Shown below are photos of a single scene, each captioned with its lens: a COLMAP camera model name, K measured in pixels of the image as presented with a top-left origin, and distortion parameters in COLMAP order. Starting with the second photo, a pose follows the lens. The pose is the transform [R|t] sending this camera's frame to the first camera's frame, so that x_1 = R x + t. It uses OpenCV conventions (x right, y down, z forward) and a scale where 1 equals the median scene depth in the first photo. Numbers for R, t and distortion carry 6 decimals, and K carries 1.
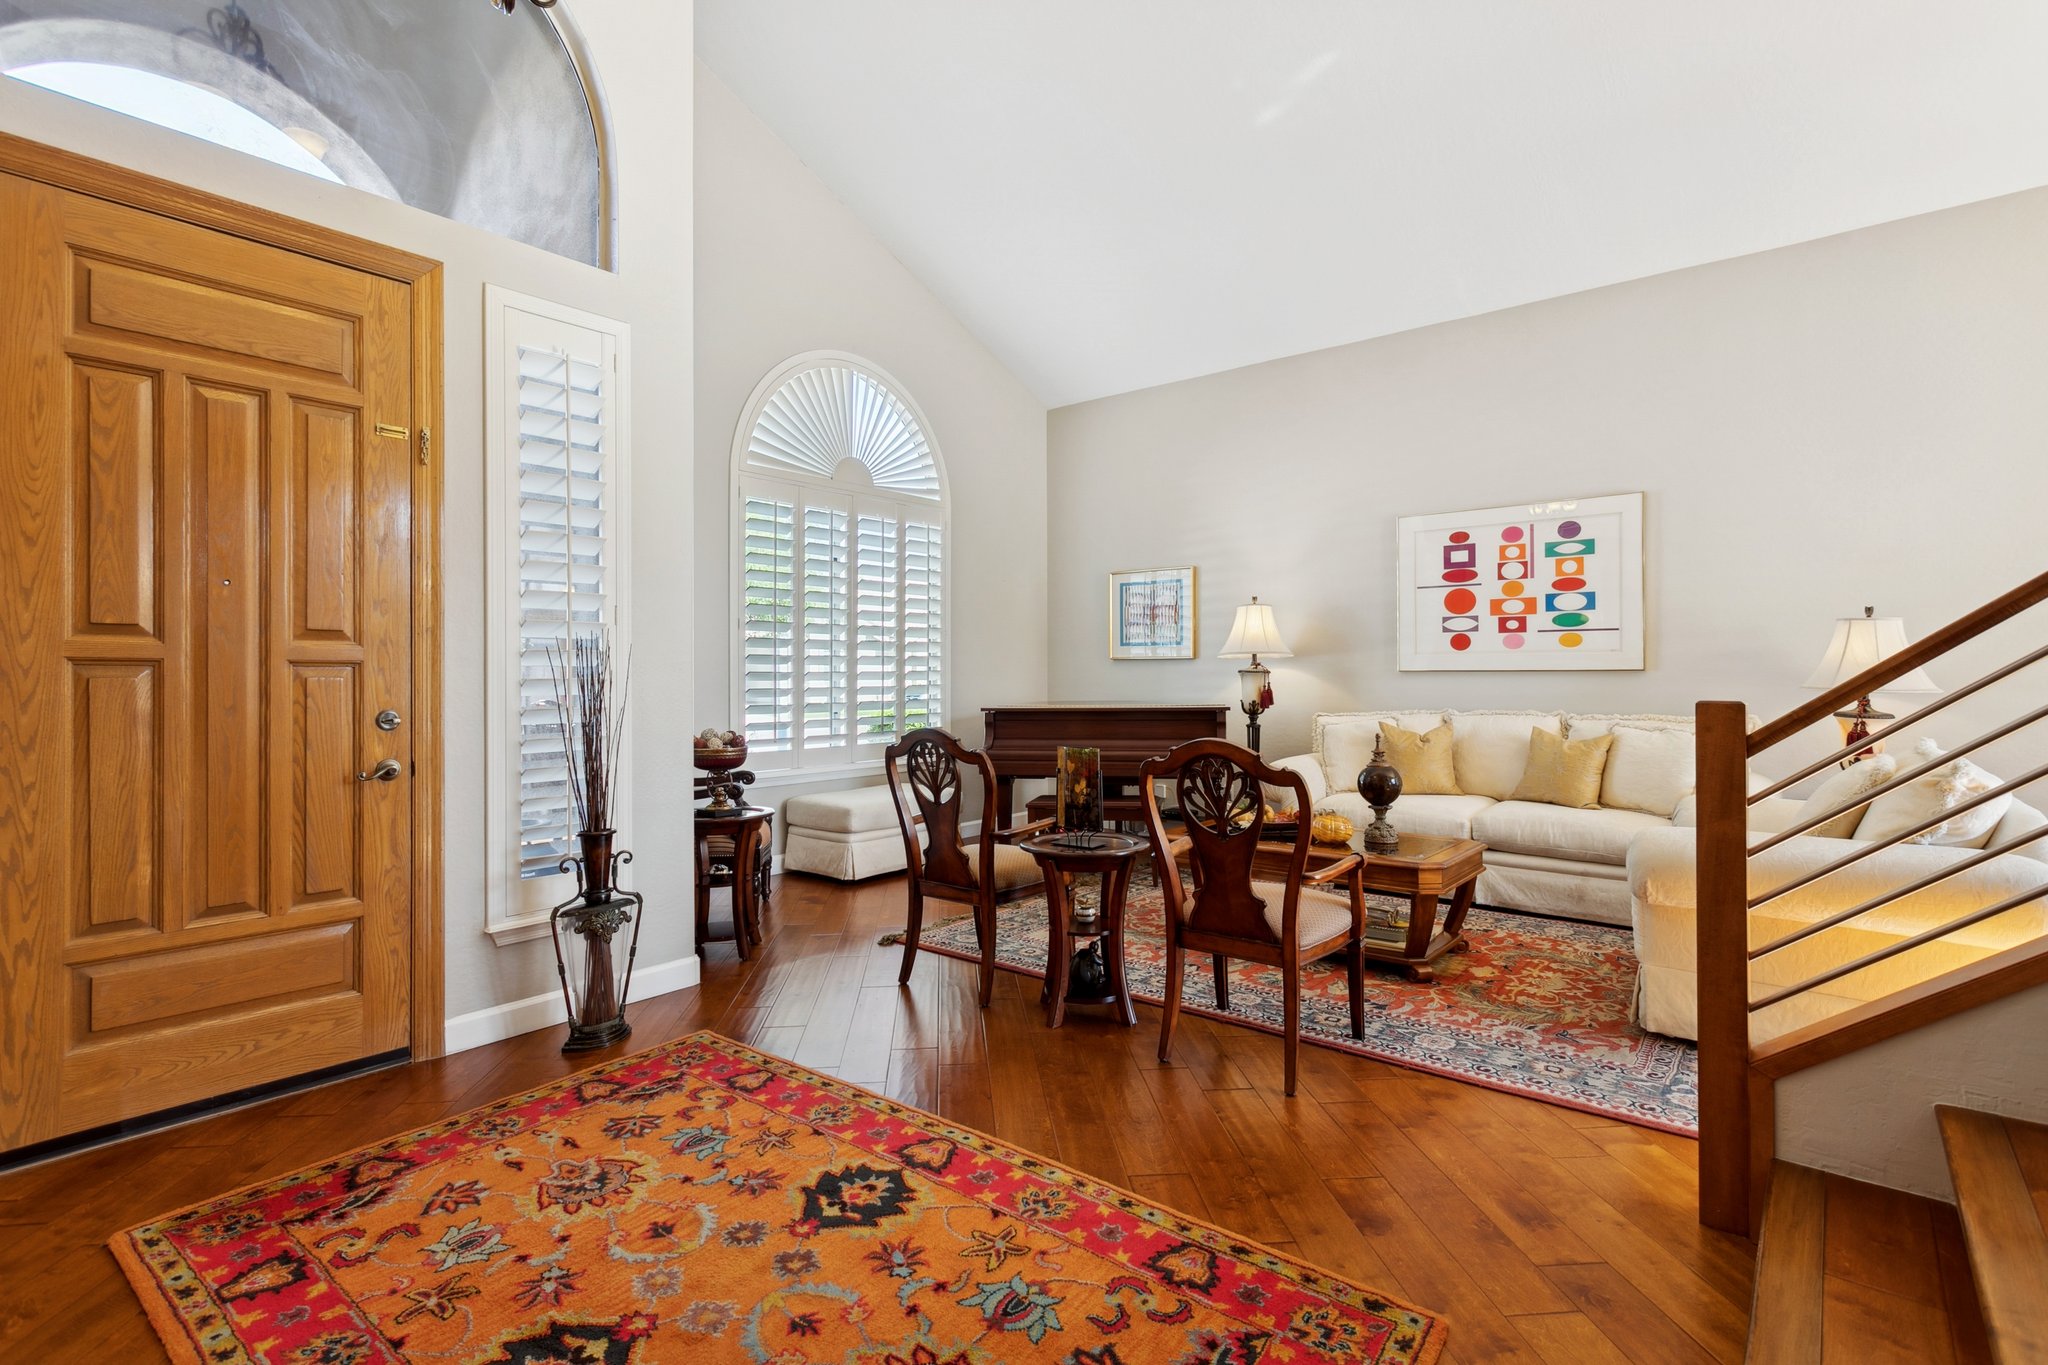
lens RADIAL K [[966.2, 0, 1014.1], [0, 966.2, 674.6], [0, 0, 1]] dist [-0.001262, -0.000167]
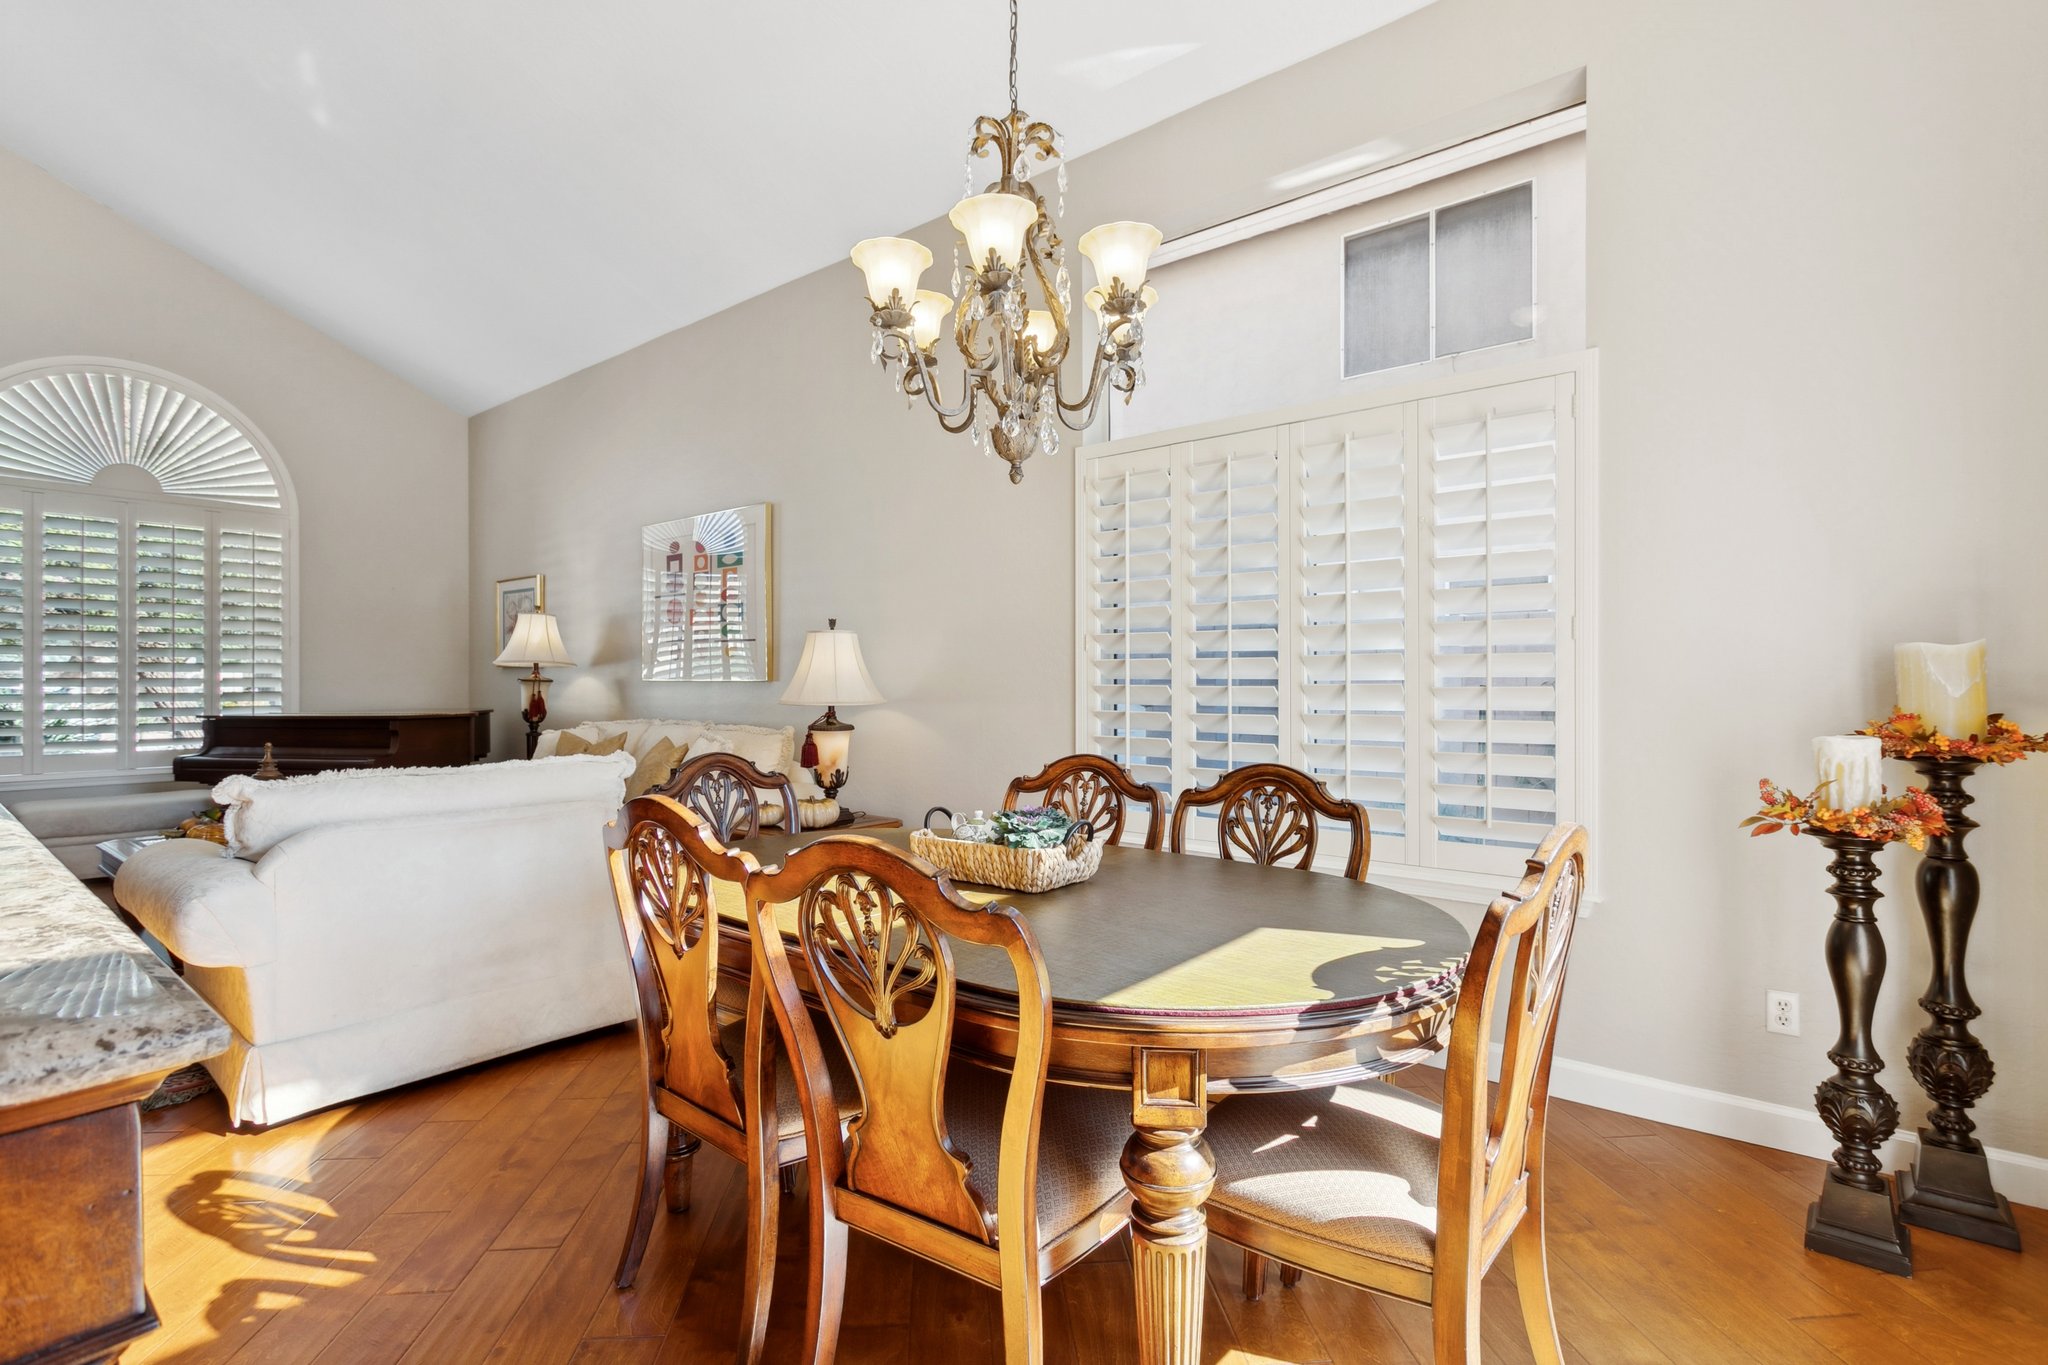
lens RADIAL K [[966.2, 0, 1014.1], [0, 966.2, 674.6], [0, 0, 1]] dist [-0.001262, -0.000167]
pose [[0.999985, 0.003947, -0.003738, 0.814083], [-0.003961, 0.999984, -0.003963, -0.006975], [0.003722, 0.003977, 0.999985, -0.002435]]
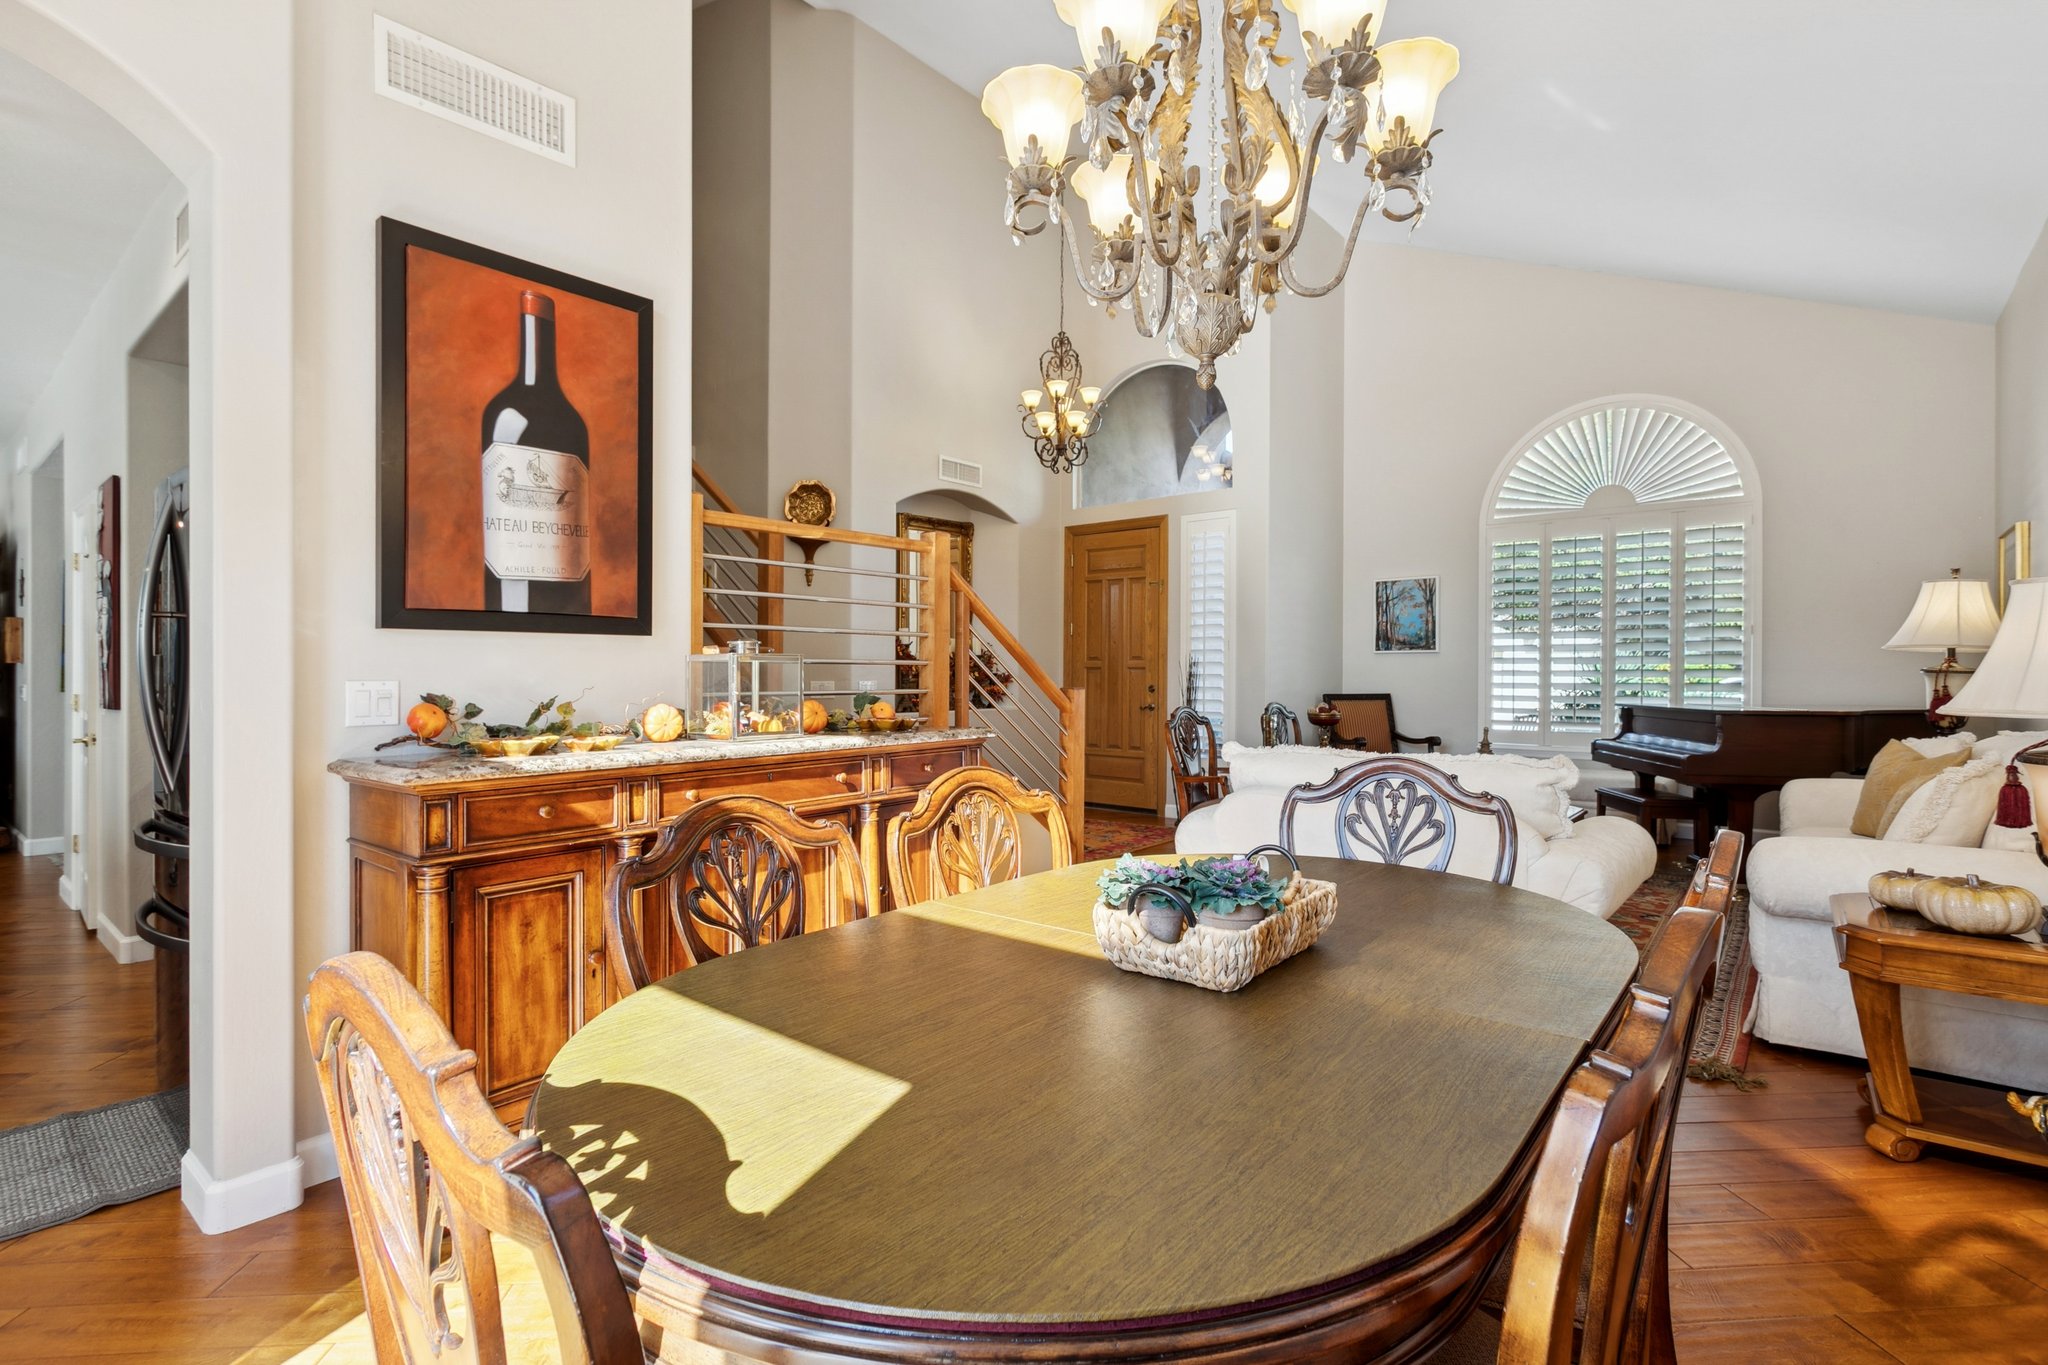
lens RADIAL K [[966.2, 0, 1014.1], [0, 966.2, 674.6], [0, 0, 1]] dist [-0.001262, -0.000167]
pose [[-0.002112, 0.008028, -0.999966, 1.062082], [-0.001657, 0.999966, 0.008032, -0.006978], [0.999996, 0.001674, -0.002099, 0.310721]]
